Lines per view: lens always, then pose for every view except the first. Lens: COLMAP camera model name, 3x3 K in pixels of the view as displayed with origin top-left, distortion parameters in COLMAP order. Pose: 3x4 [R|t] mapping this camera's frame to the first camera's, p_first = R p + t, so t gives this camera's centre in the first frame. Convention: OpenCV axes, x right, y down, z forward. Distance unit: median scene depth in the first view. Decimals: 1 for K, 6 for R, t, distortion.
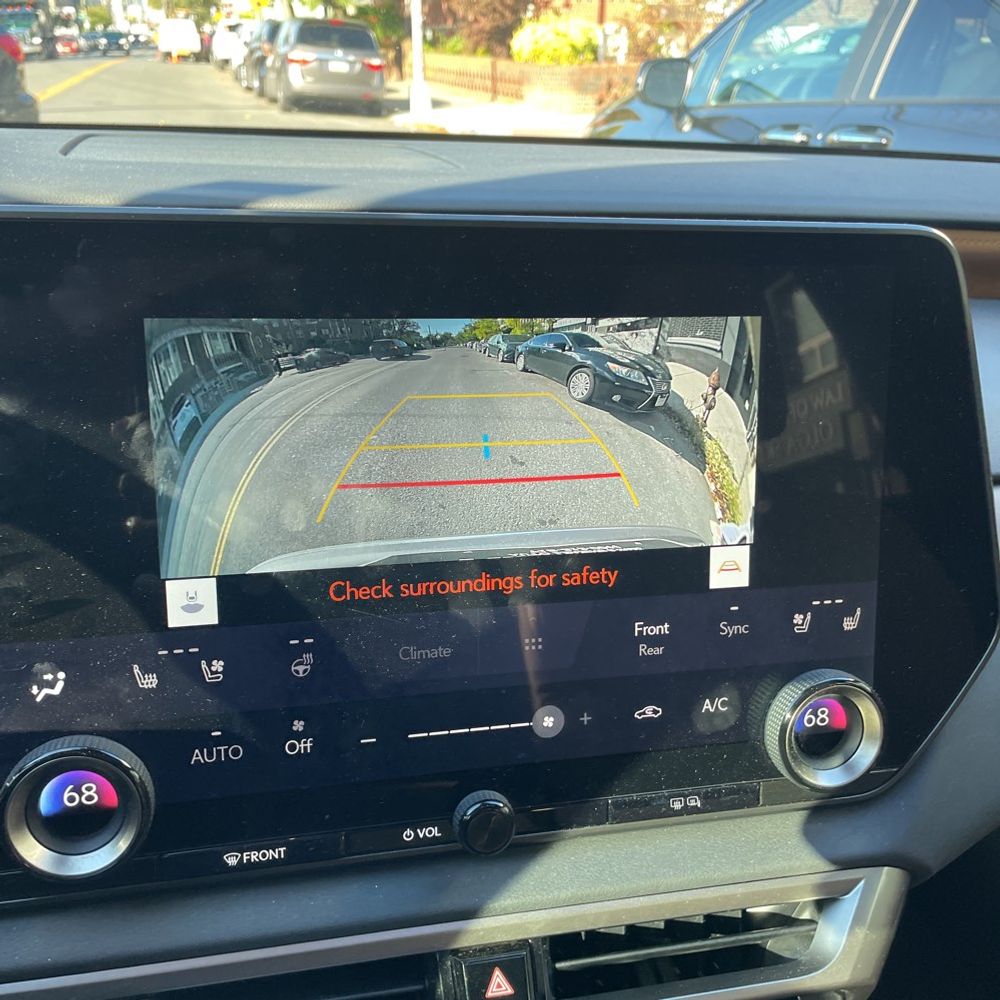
lens RADIAL K [[994.4, 0, 500.0], [0, 994.4, 500.0], [0, 0, 1]] dist [0.086212, -0.121614]
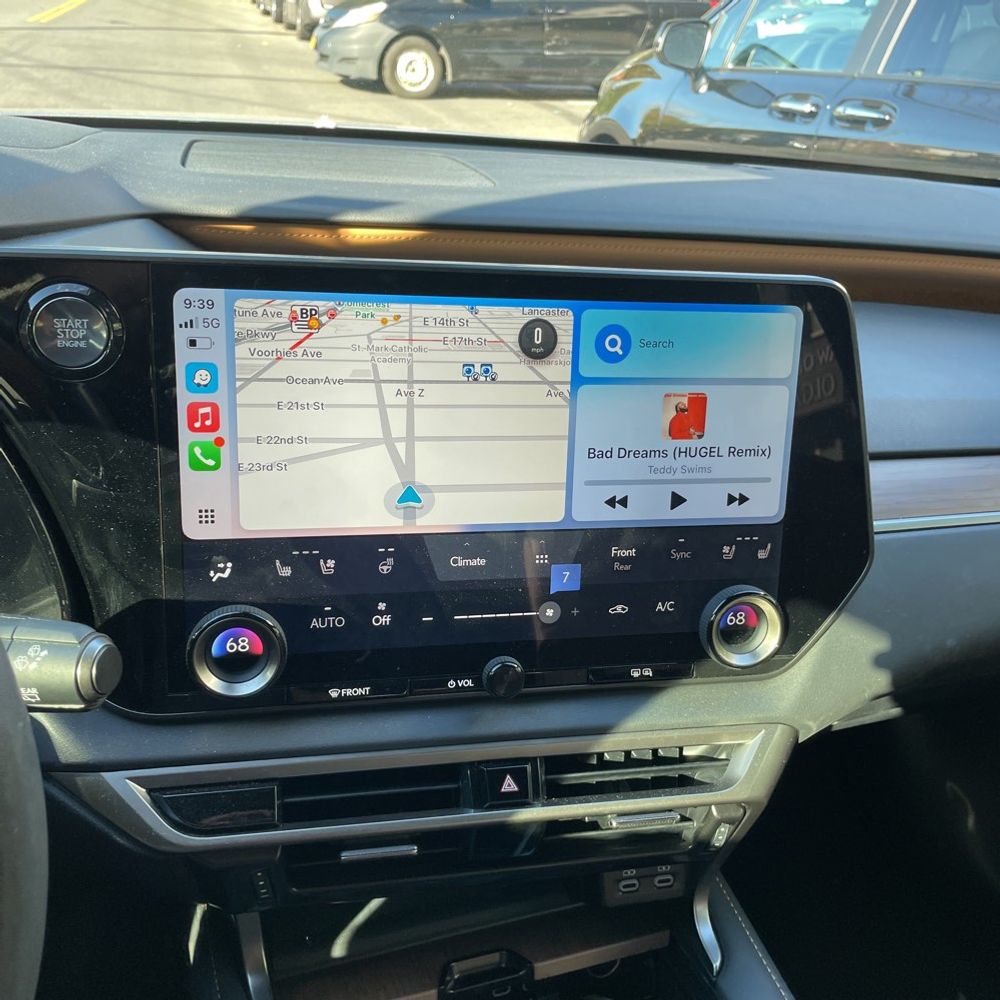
lens RADIAL K [[994.4, 0, 500.0], [0, 994.4, 500.0], [0, 0, 1]] dist [0.086212, -0.121614]
pose [[0.999194, 0.040106, -0.001615, -0.027637], [-0.039940, 0.997435, 0.059392, -0.024712], [0.003993, -0.059280, 0.998233, -0.429272]]
